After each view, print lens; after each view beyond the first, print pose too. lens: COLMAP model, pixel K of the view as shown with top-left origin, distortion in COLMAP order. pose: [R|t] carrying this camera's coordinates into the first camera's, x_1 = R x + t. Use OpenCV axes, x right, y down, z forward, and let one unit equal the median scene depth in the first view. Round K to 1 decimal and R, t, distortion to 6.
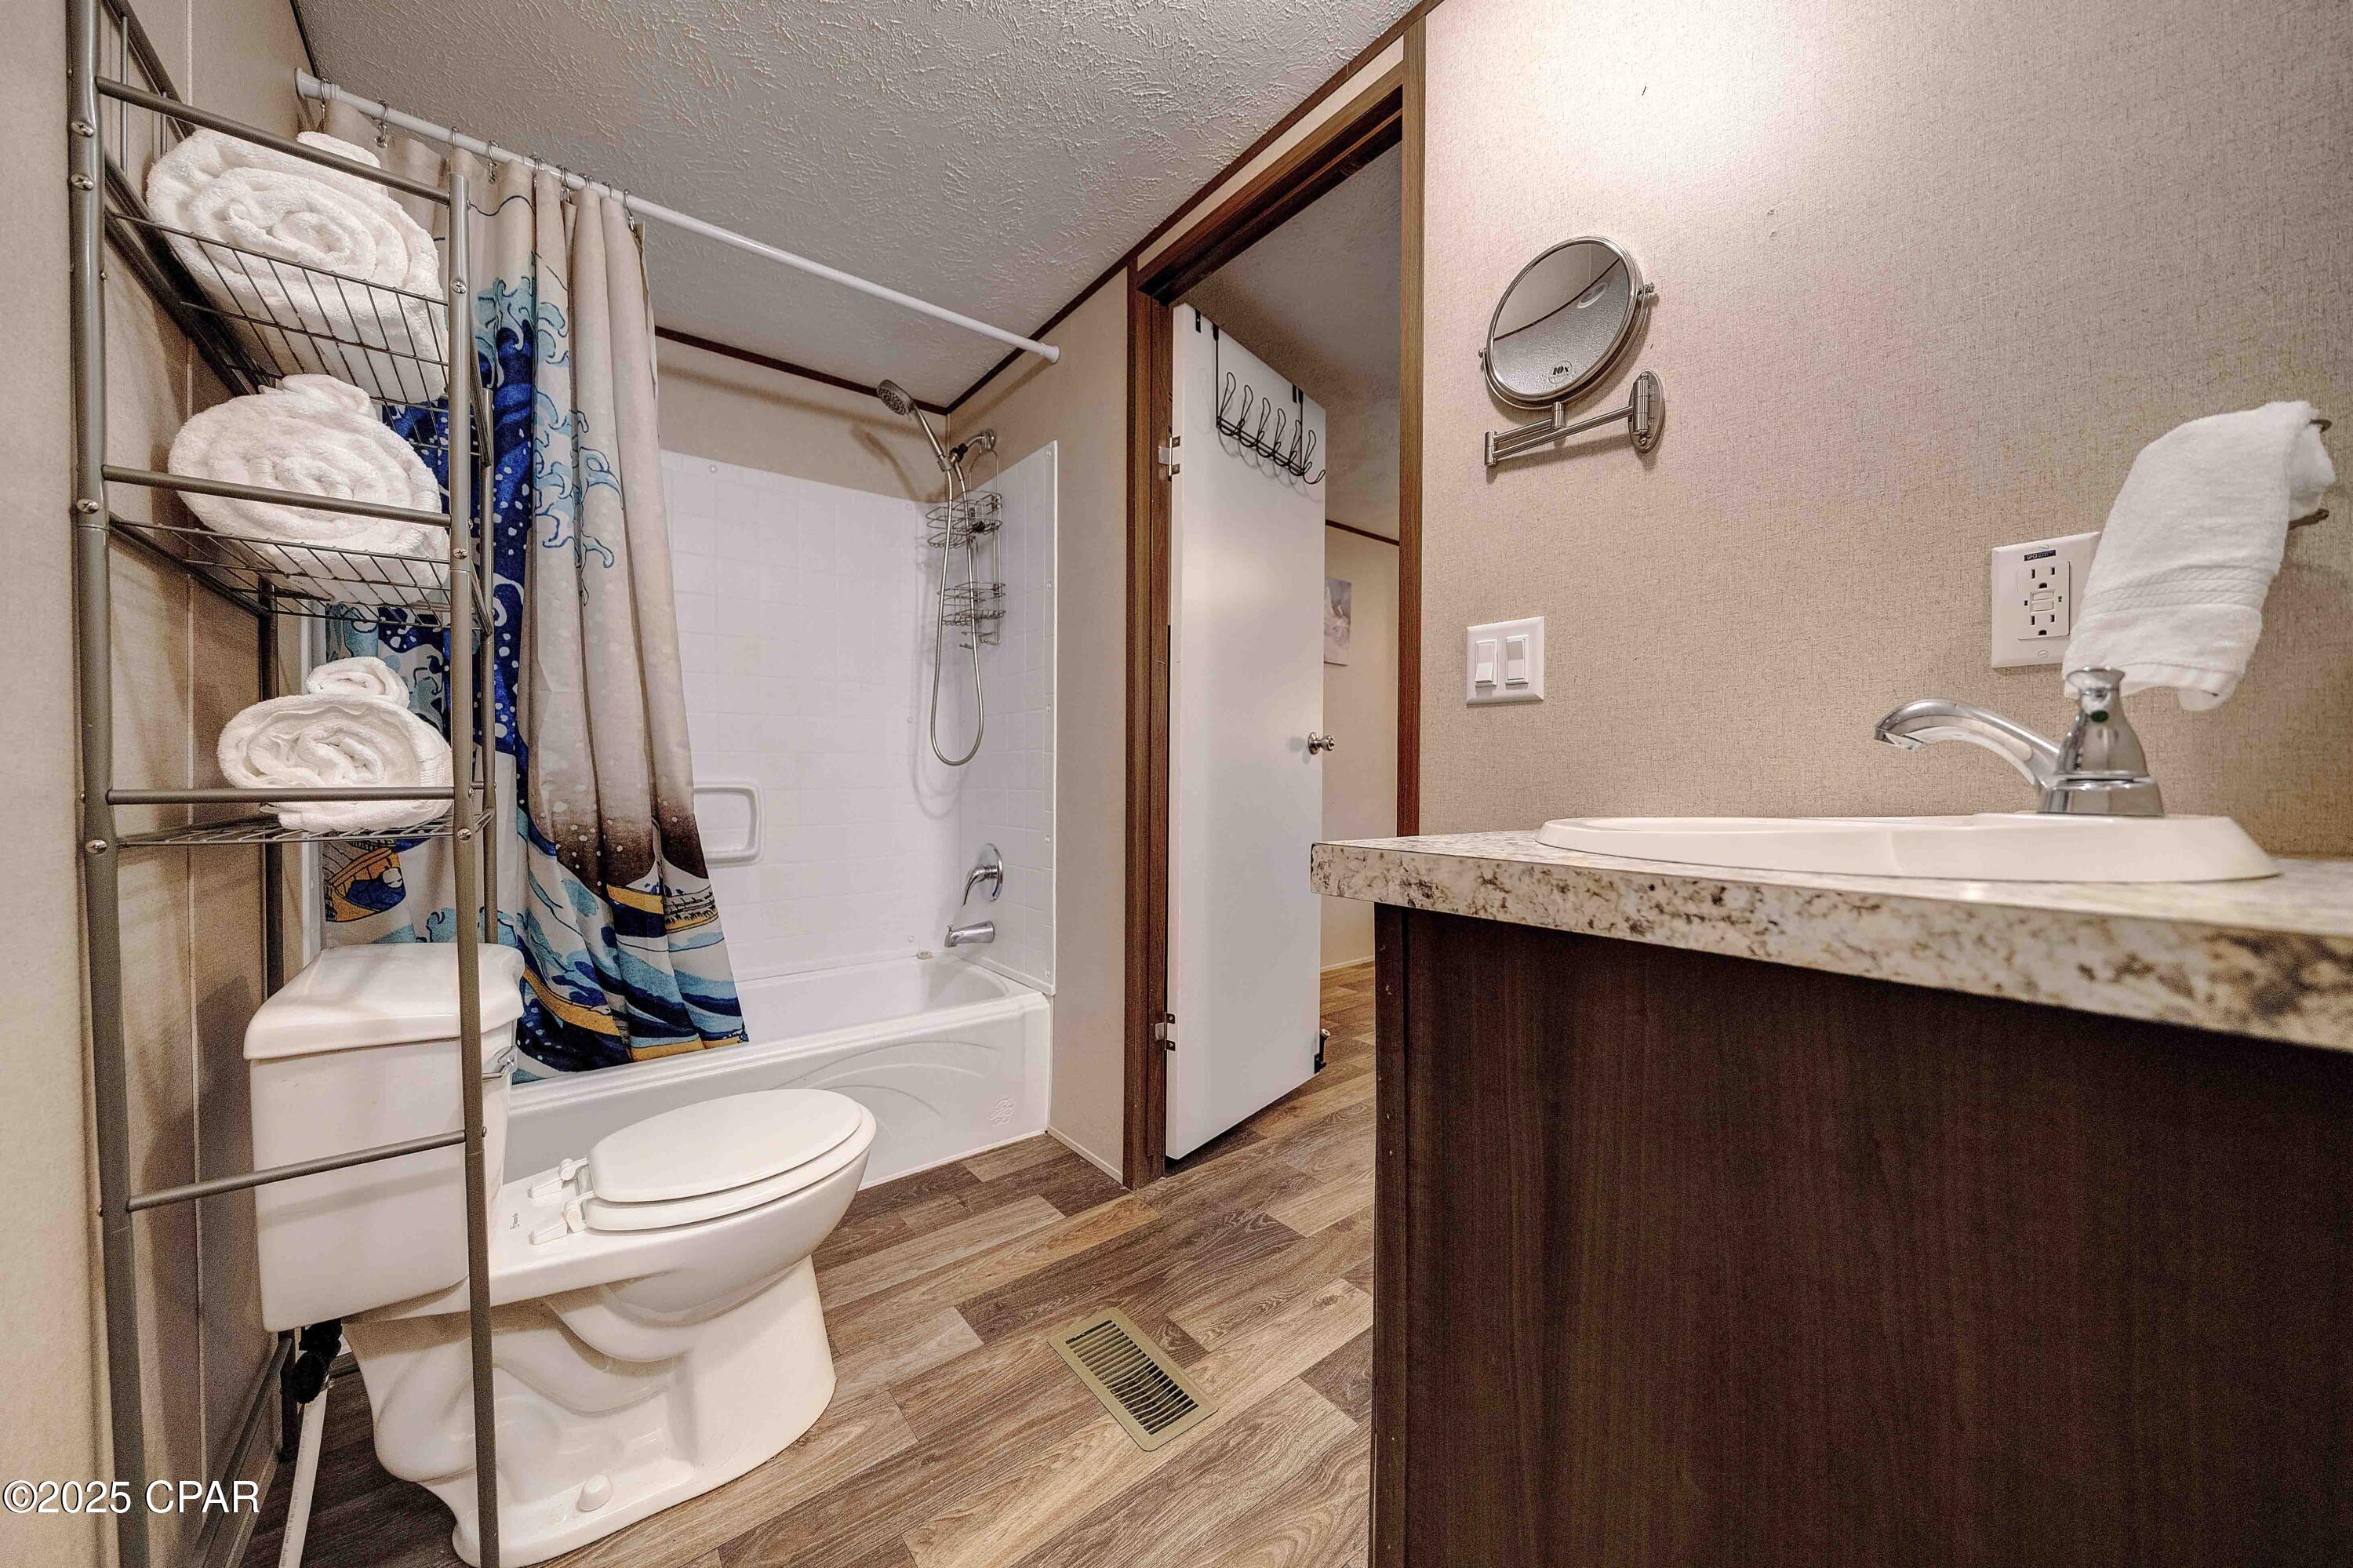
lens RADIAL K [[844.2, 0, 1178.3], [0, 844.2, 763.2], [0, 0, 1]] dist [-0.000675, -0.000015]
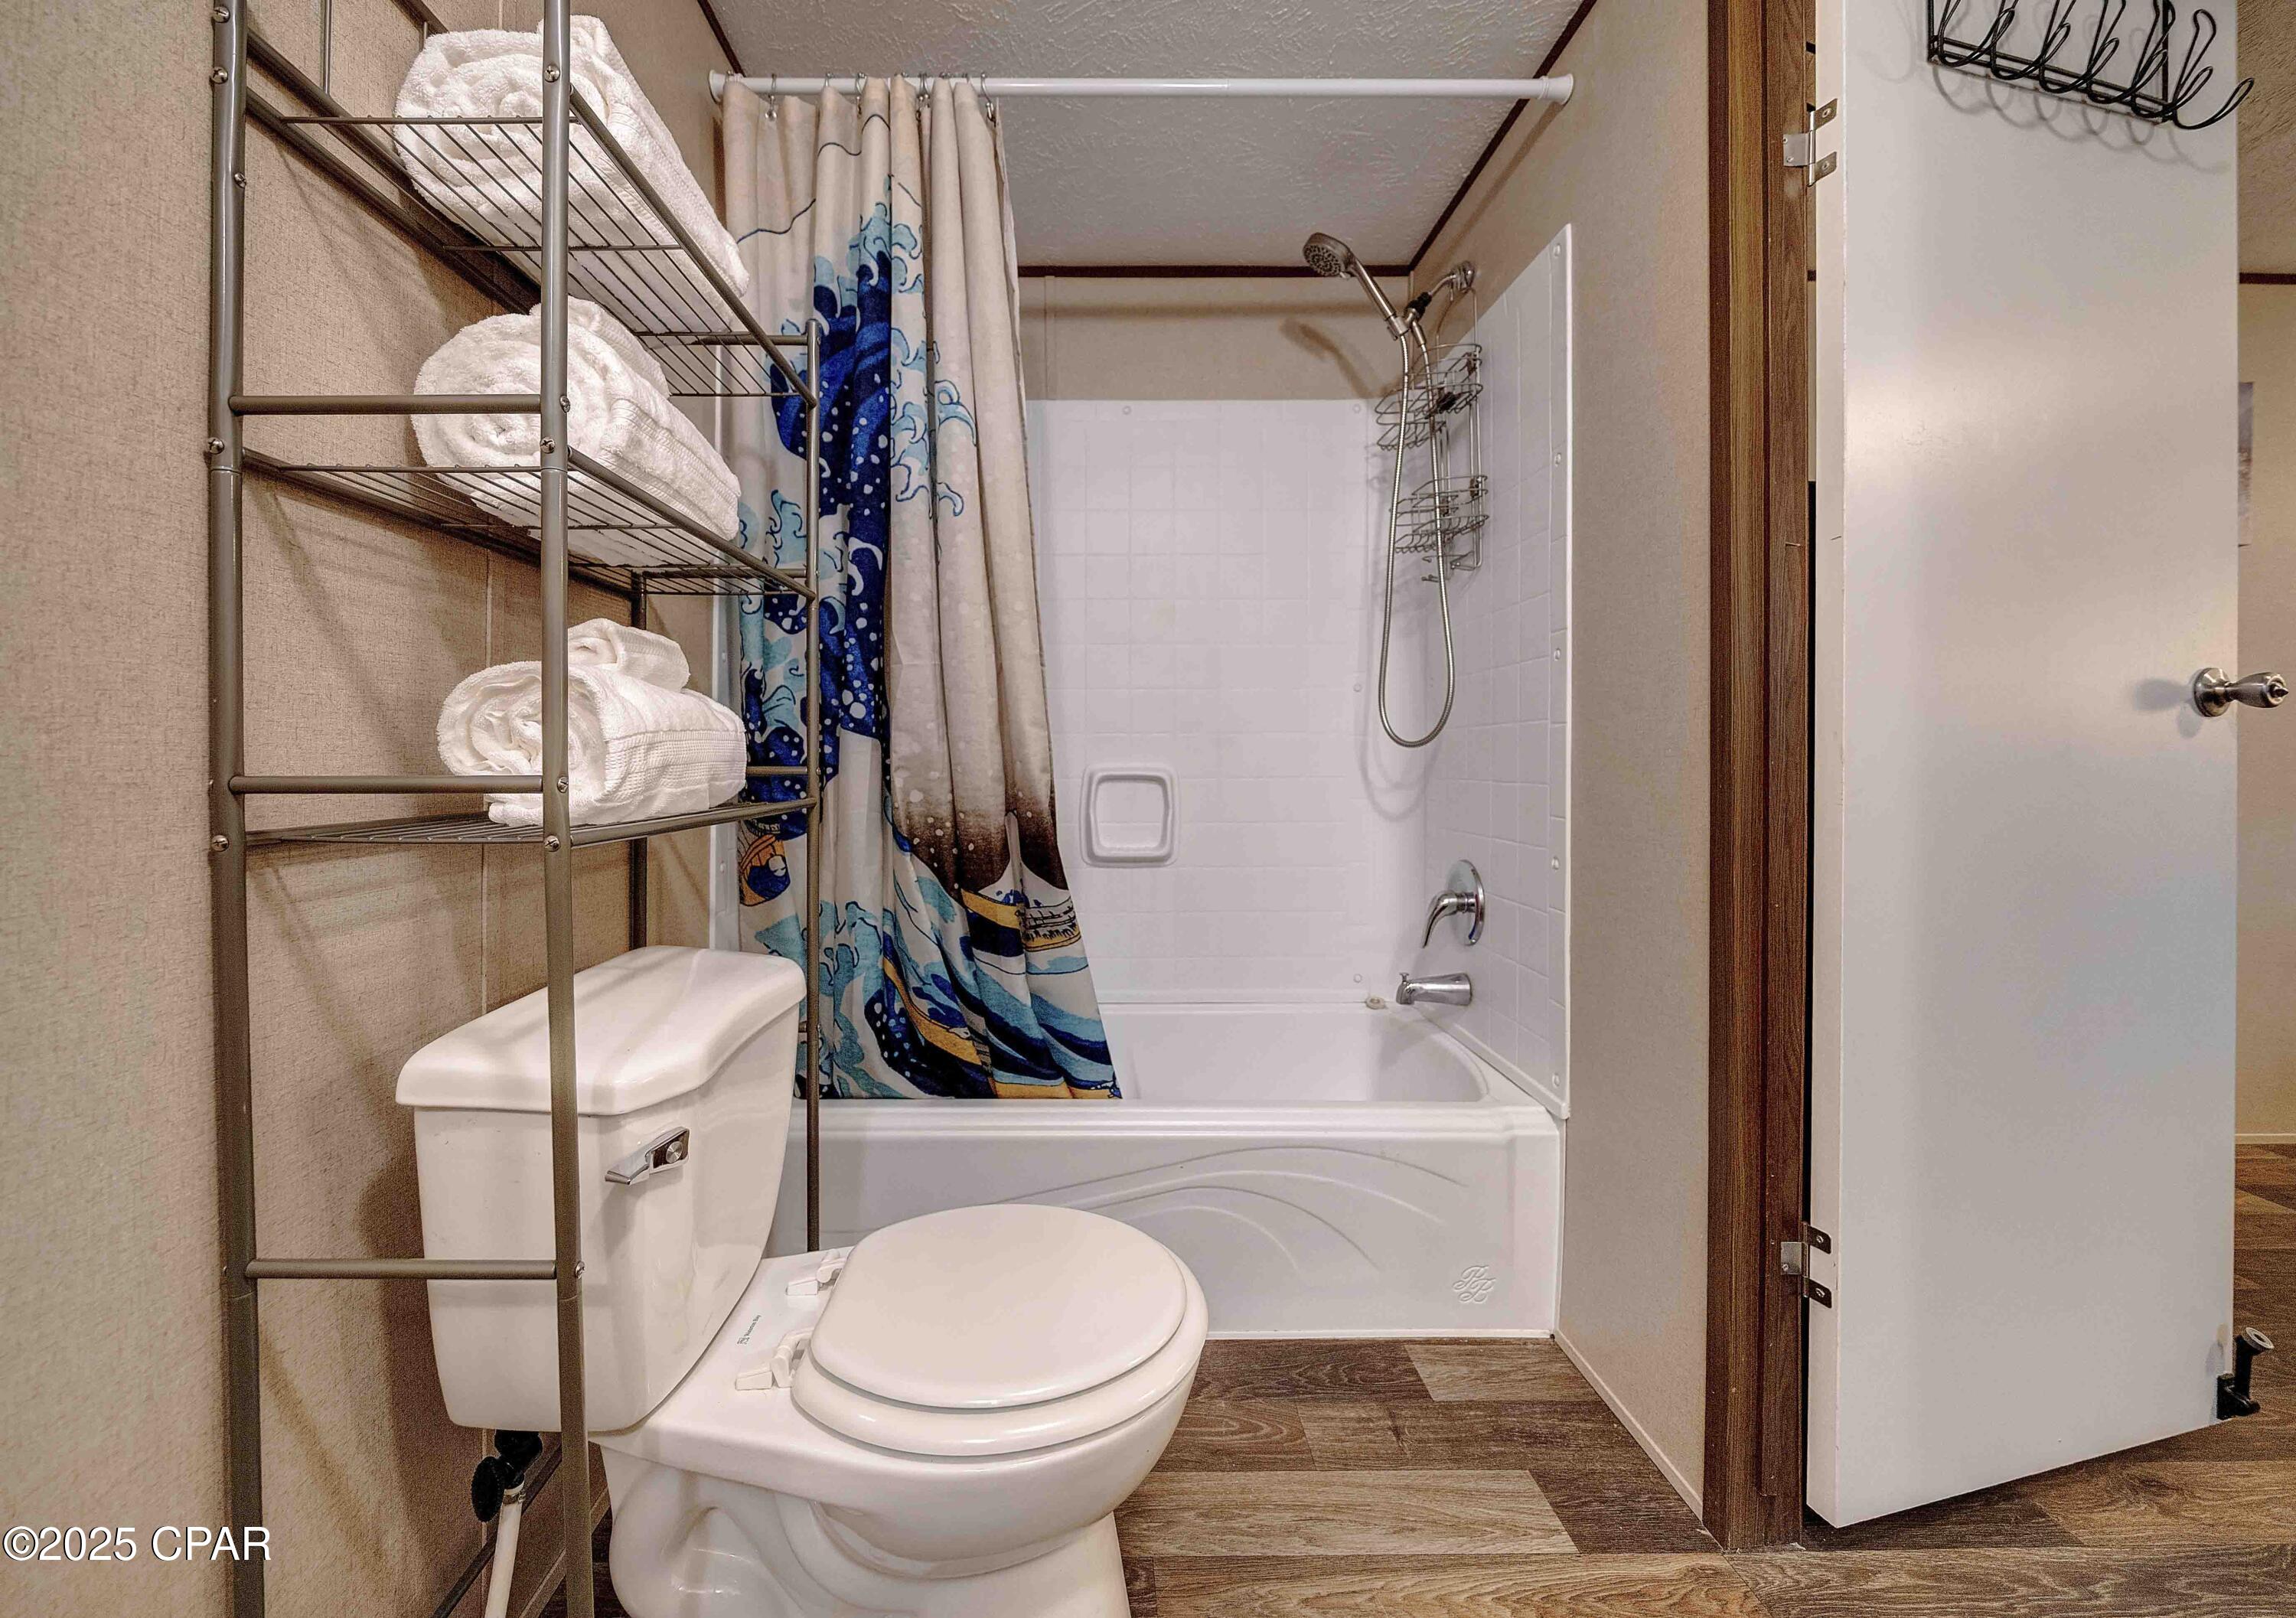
lens RADIAL K [[899.3, 0, 1055.0], [0, 899.3, 756.6], [0, 0, 1]] dist [-0.005423, -0.000206]
pose [[0.770466, -0.001941, -0.637478, -0.023102], [0.008097, 0.999944, 0.006741, 0.005133], [0.637430, -0.010356, 0.770439, 0.343227]]
